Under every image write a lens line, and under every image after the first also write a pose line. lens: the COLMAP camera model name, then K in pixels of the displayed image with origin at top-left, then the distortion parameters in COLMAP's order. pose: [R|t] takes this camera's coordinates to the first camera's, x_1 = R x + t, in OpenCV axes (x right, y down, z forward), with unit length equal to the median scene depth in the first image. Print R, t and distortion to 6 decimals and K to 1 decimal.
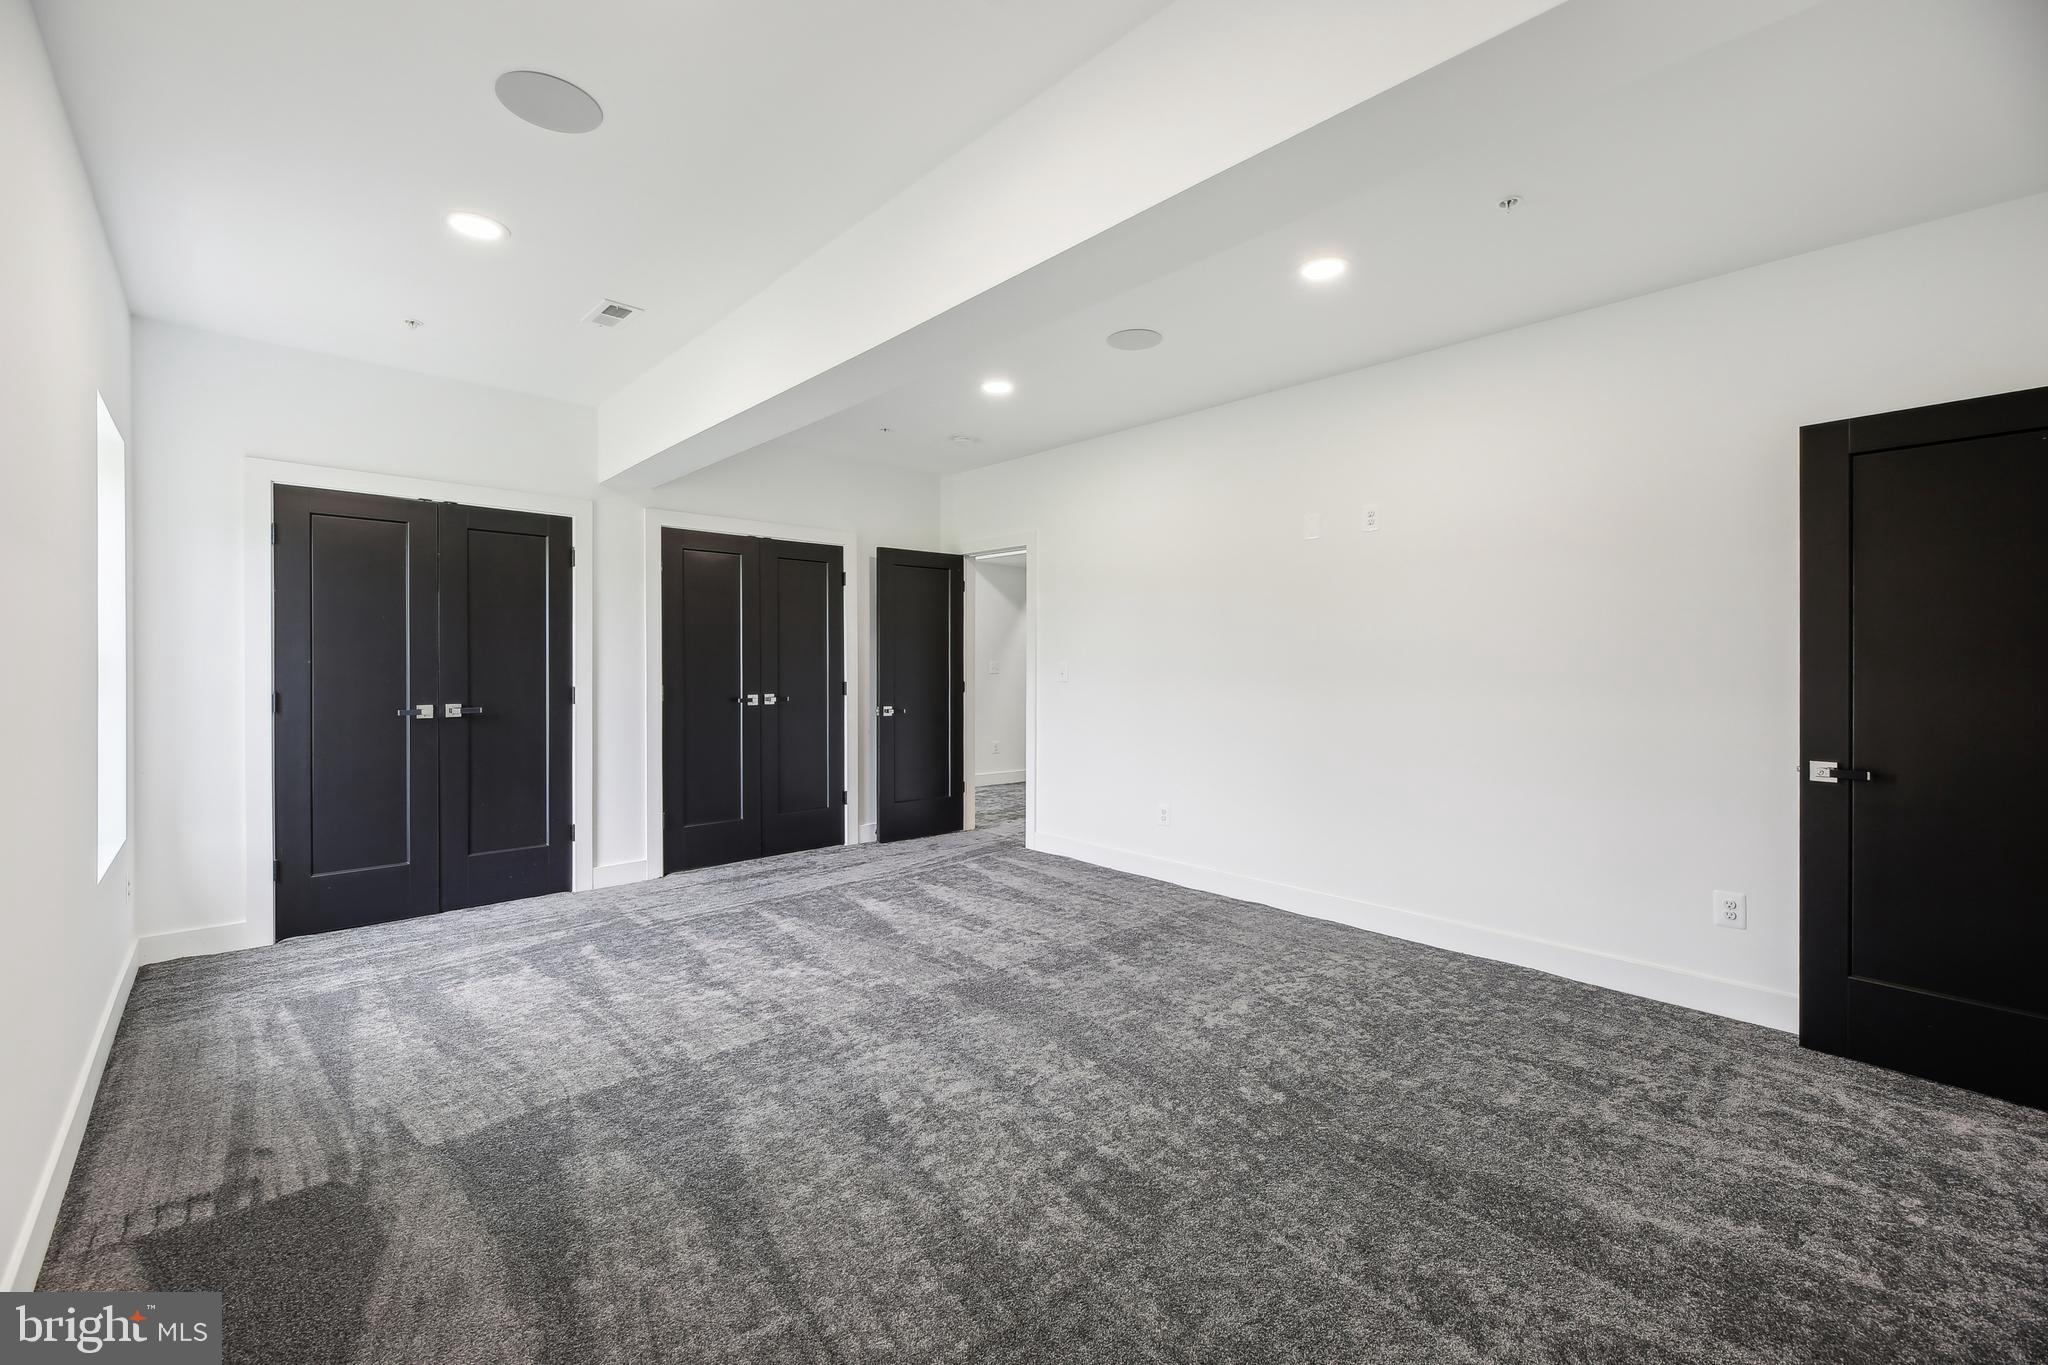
lens RADIAL K [[840.6, 0, 1017.9], [0, 840.6, 671.6], [0, 0, 1]] dist [-0.012864, 0.000003]
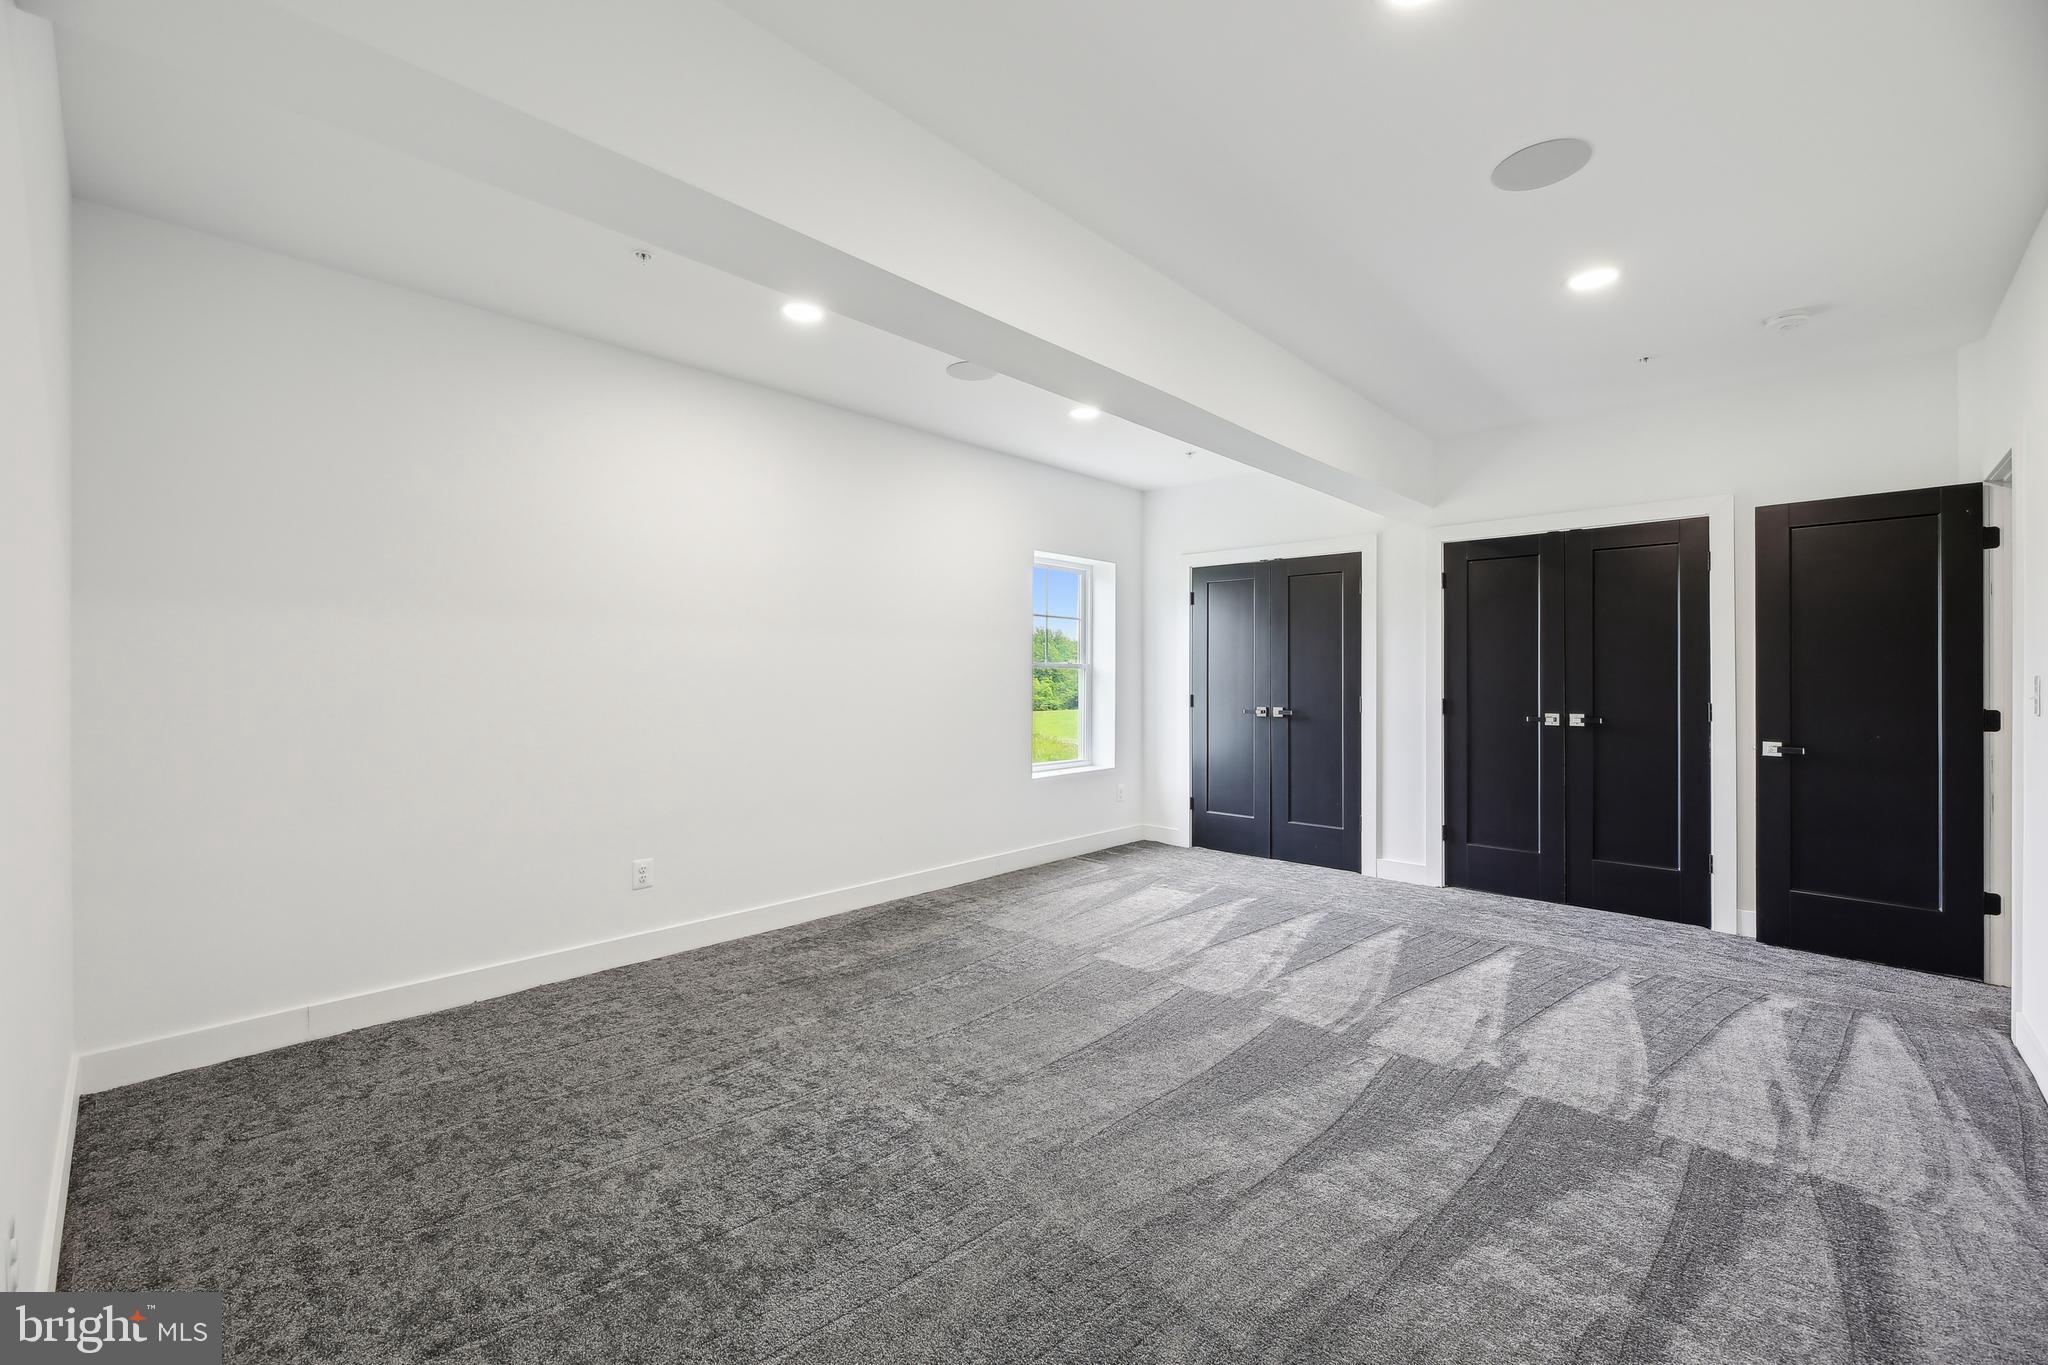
lens RADIAL K [[849.0, 0, 1014.5], [0, 849.0, 675.0], [0, 0, 1]] dist [0.001082, -0.000009]
pose [[0.057428, 0.001470, -0.998349, 0.629736], [-0.006365, 0.999979, 0.001106, -0.011776], [0.998329, 0.006291, 0.057437, 0.458661]]
